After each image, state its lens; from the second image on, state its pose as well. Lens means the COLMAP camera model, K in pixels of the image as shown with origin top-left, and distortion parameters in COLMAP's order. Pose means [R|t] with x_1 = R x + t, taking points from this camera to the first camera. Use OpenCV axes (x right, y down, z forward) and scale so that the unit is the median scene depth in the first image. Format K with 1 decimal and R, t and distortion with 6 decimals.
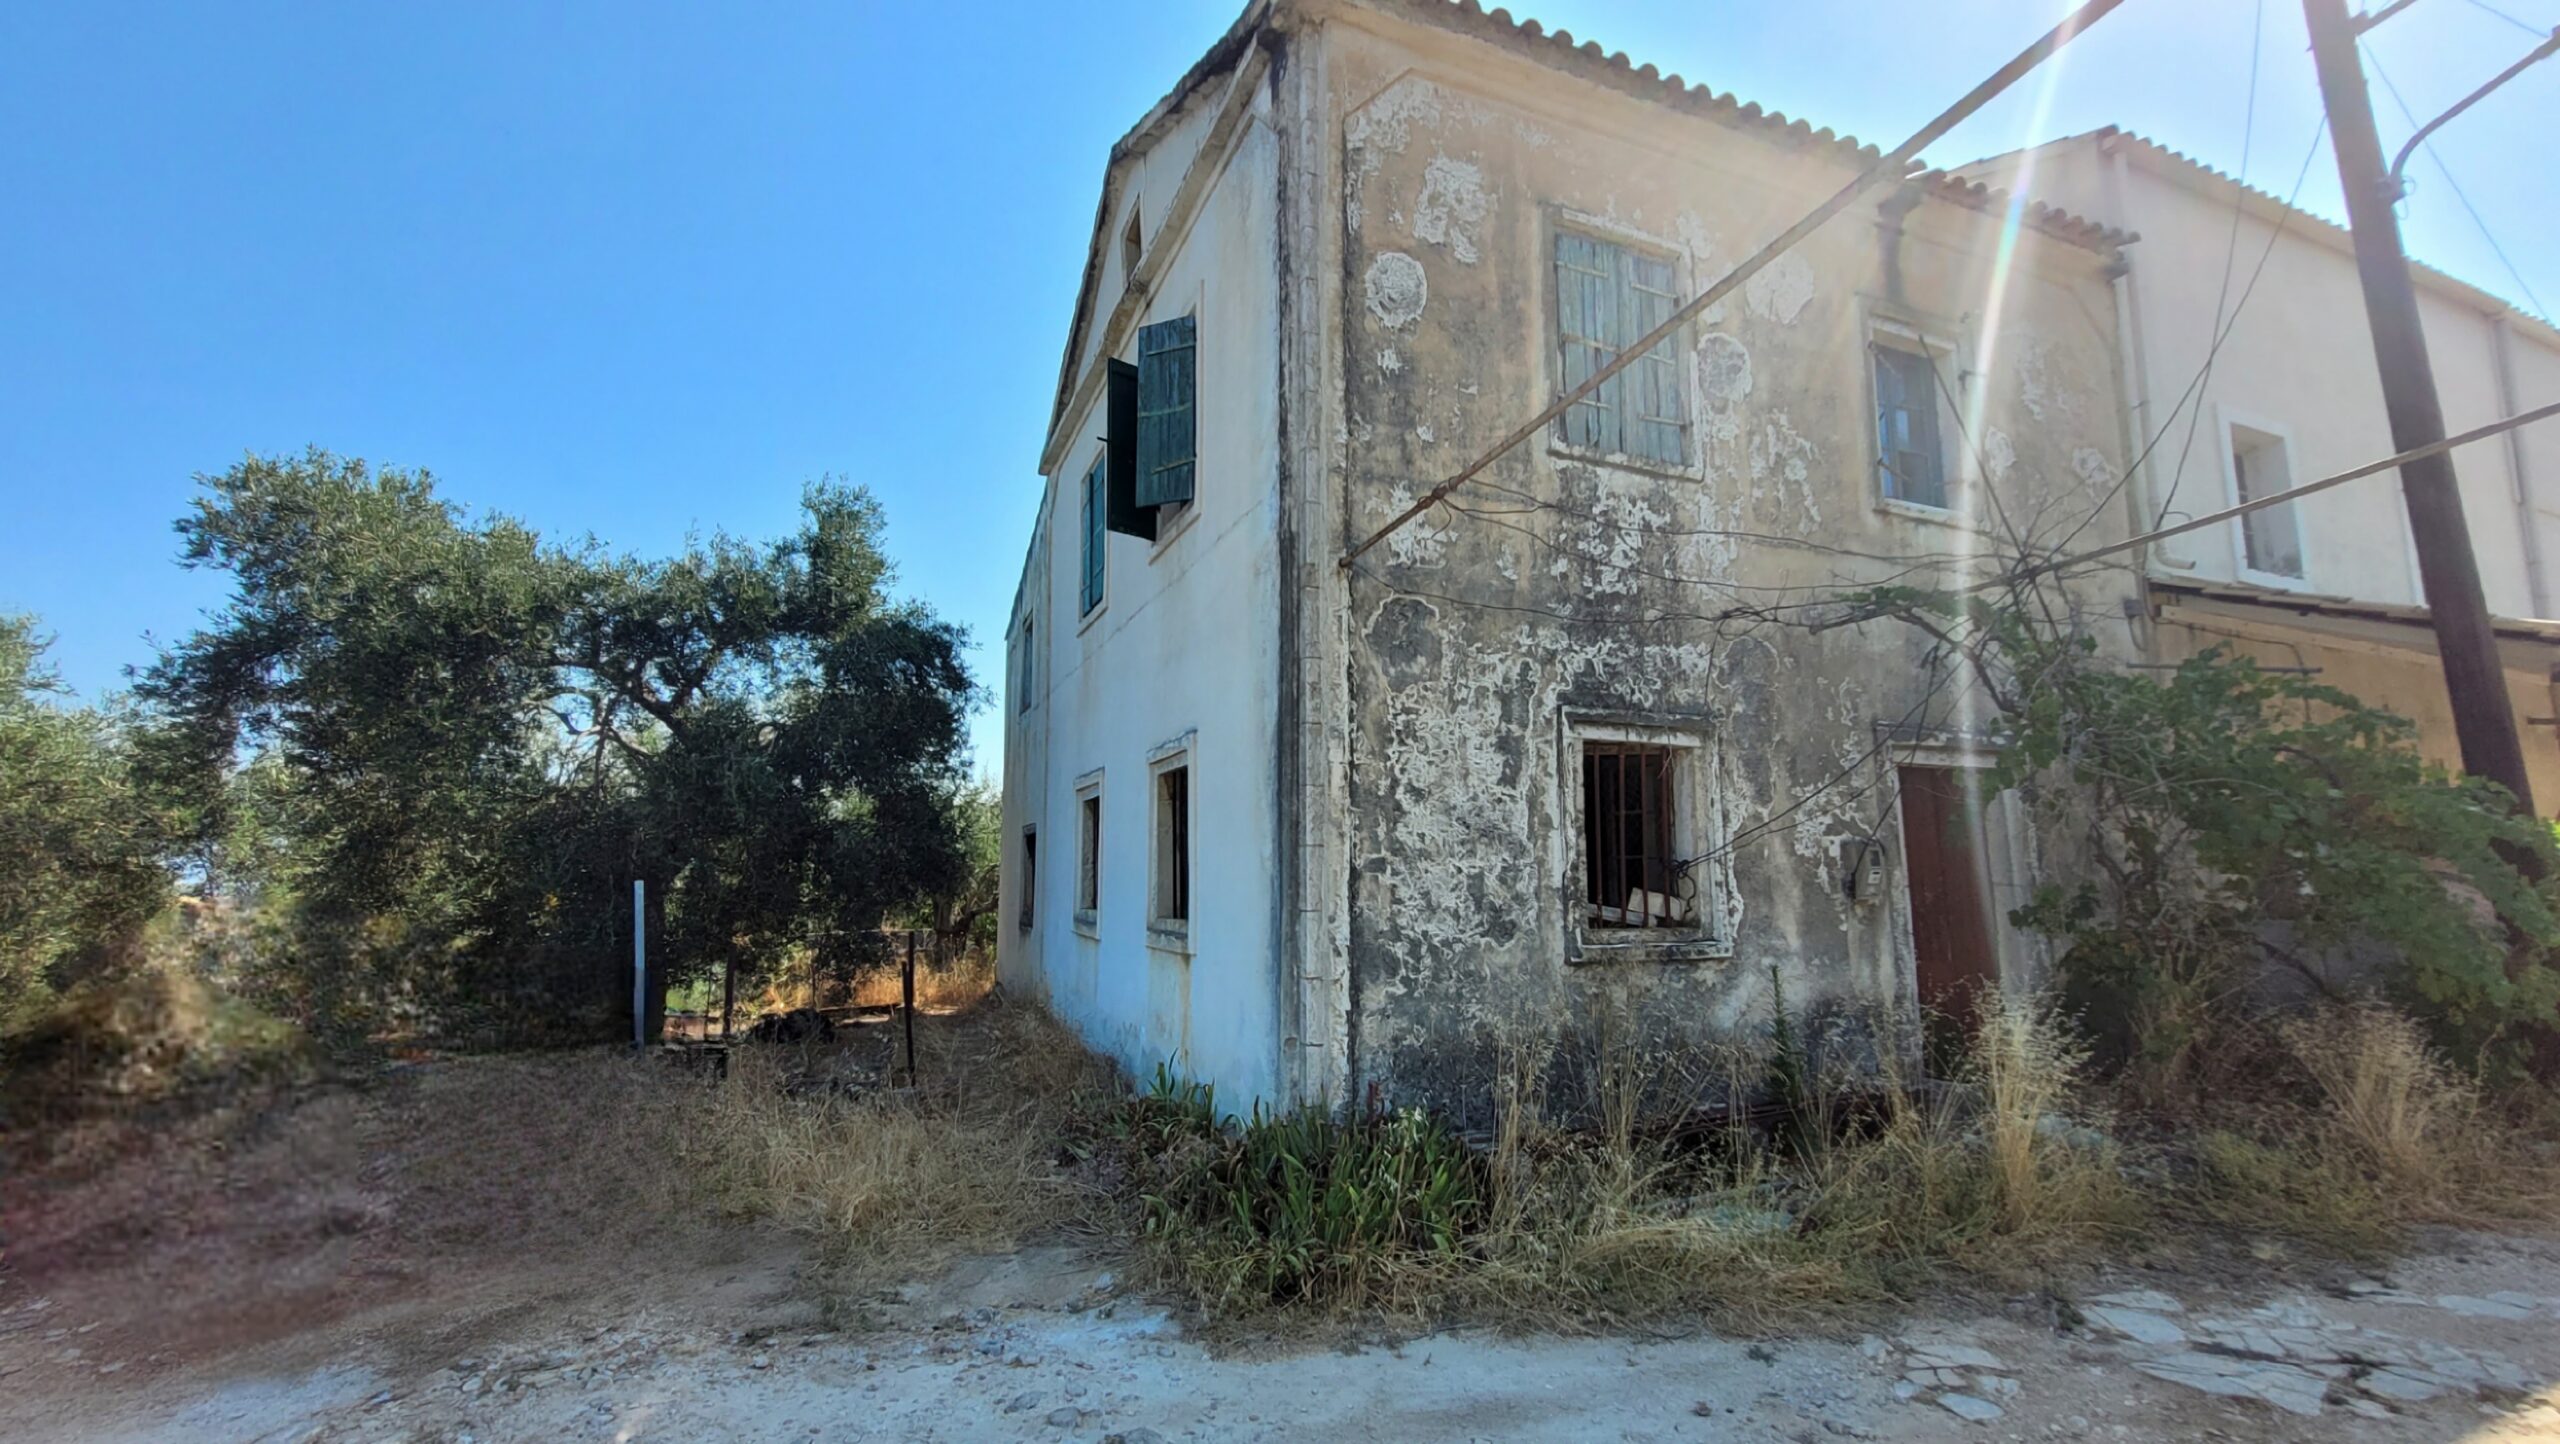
lens RADIAL K [[1035.2, 0, 1280.0], [0, 1035.2, 722.0], [0, 0, 1]] dist [0.011409, -0.000102]
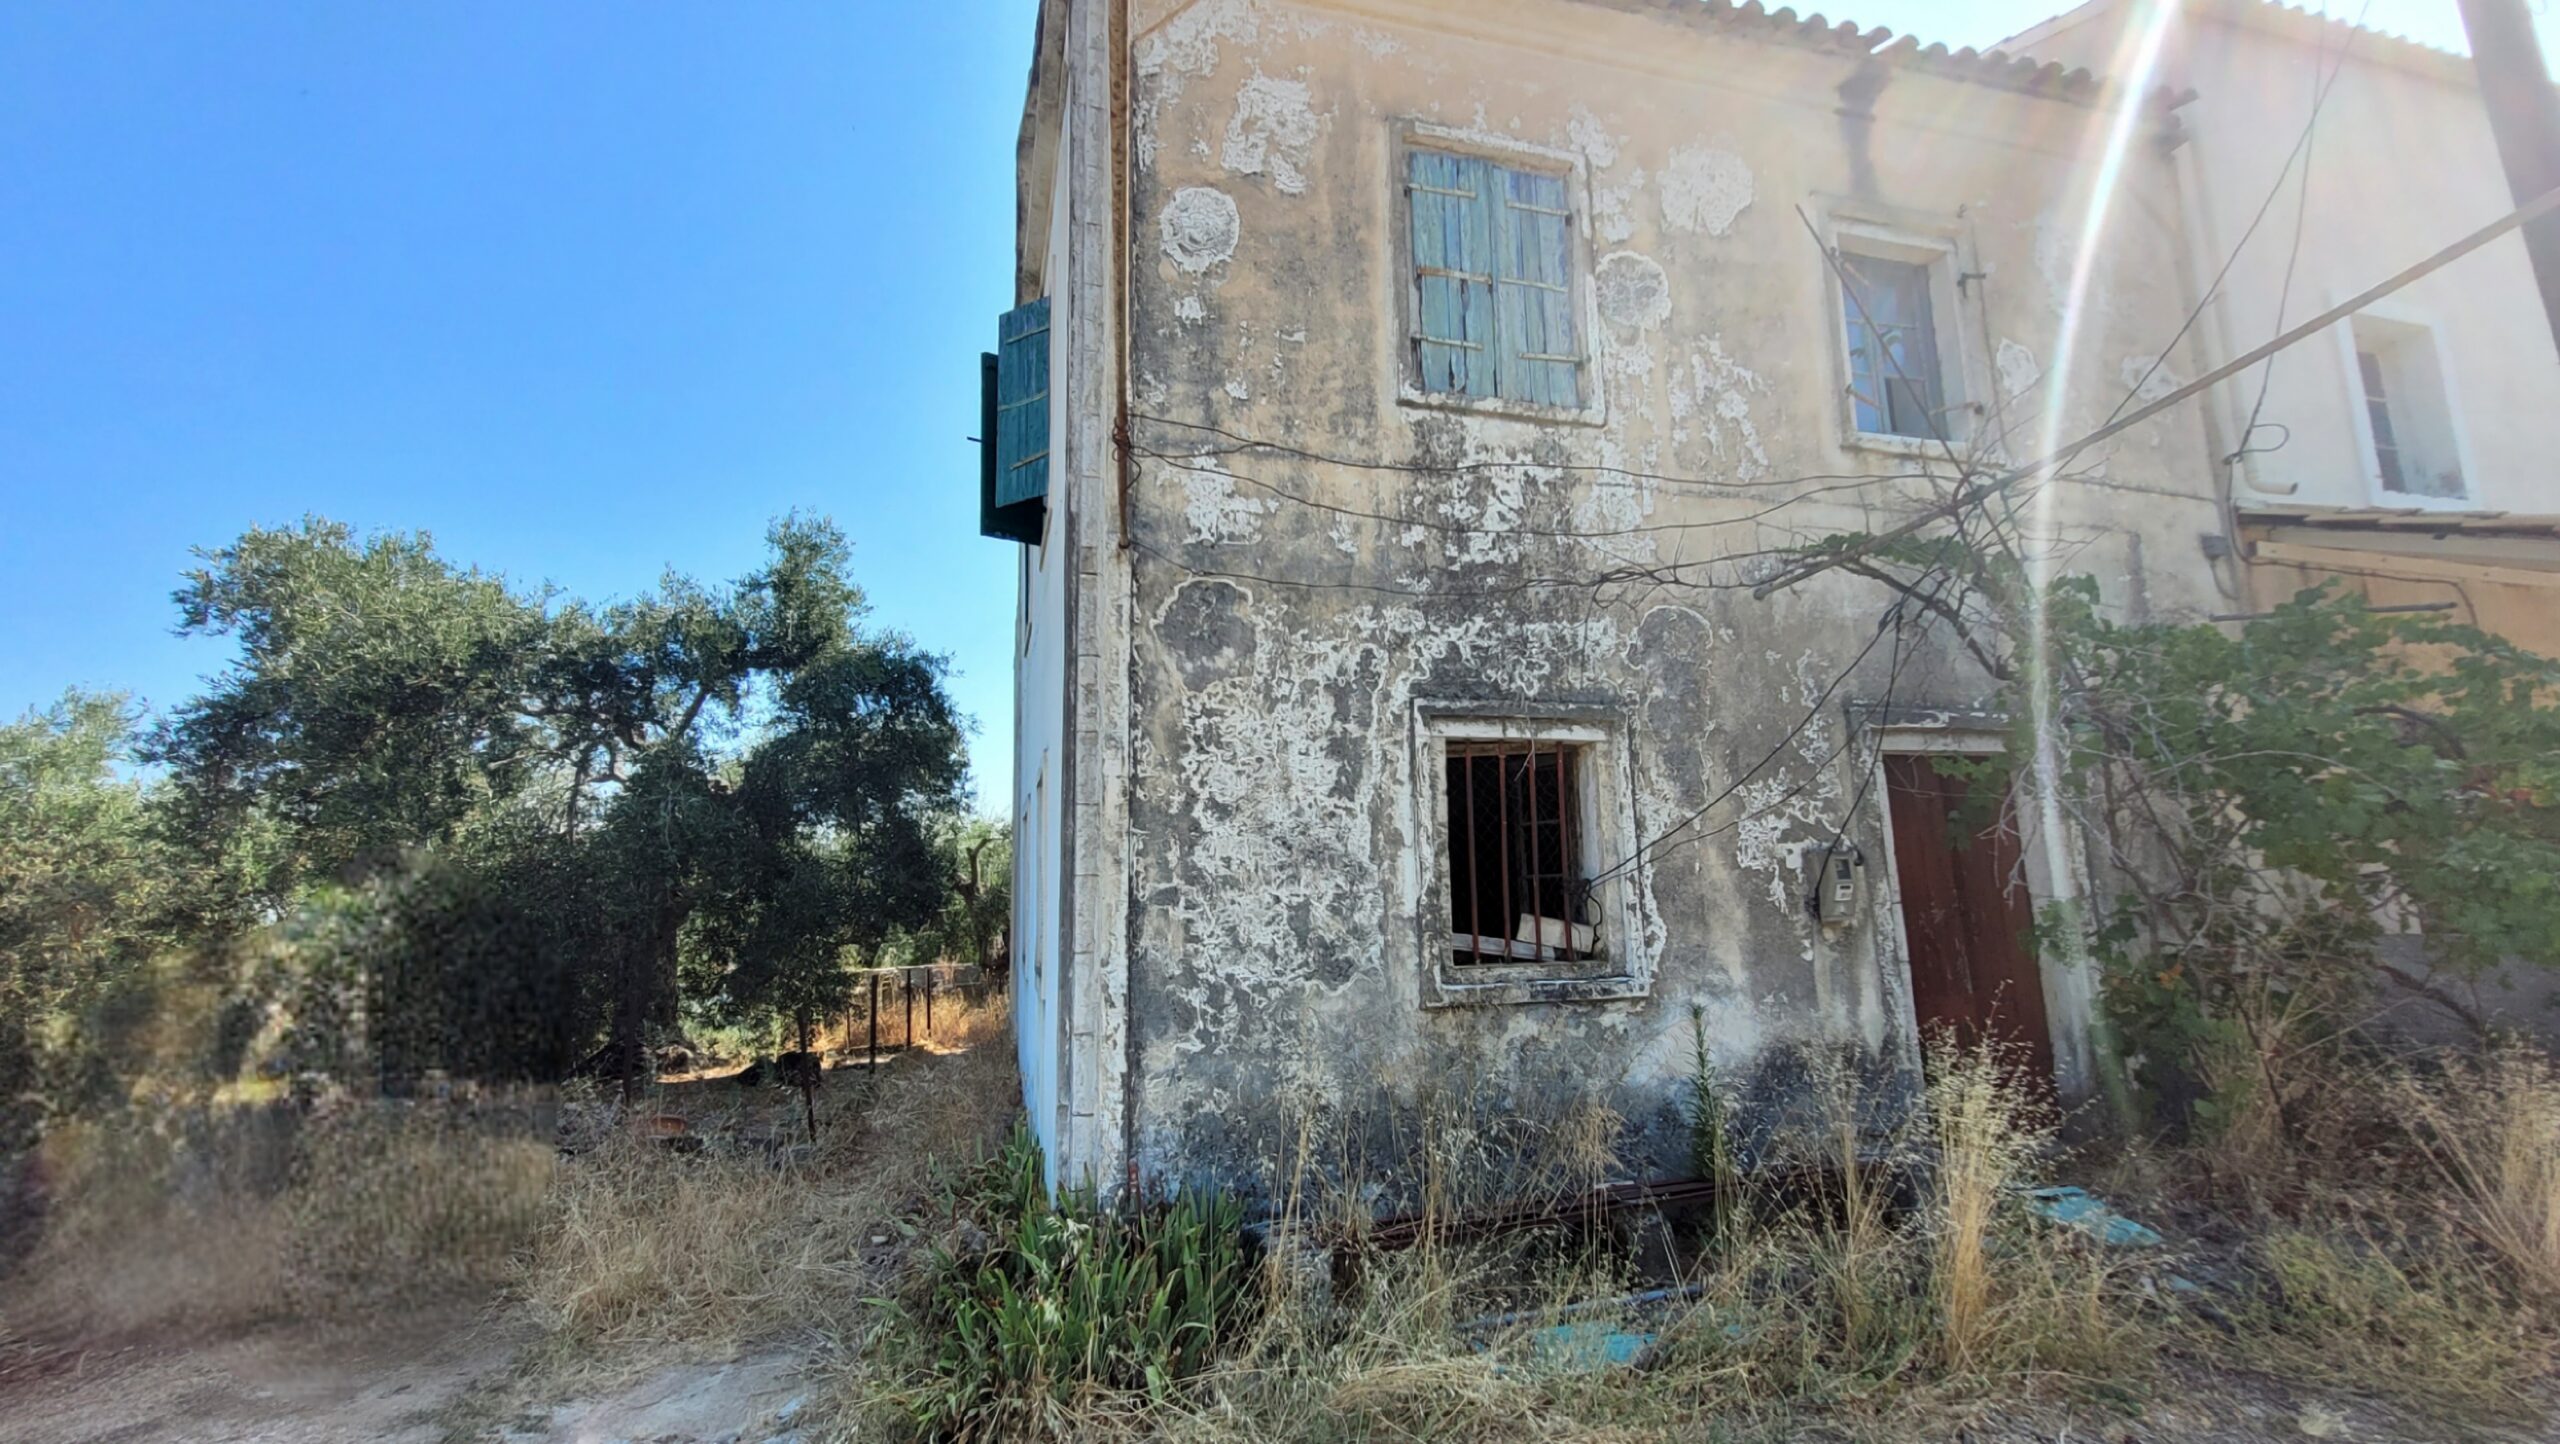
lens RADIAL K [[1035.2, 0, 1280.0], [0, 1035.2, 722.0], [0, 0, 1]] dist [0.011409, -0.000102]
pose [[0.991575, -0.046406, -0.120937, 0.251807], [0.043752, 0.998742, -0.024513, 0.017974], [0.121923, 0.019016, 0.992357, 0.148155]]
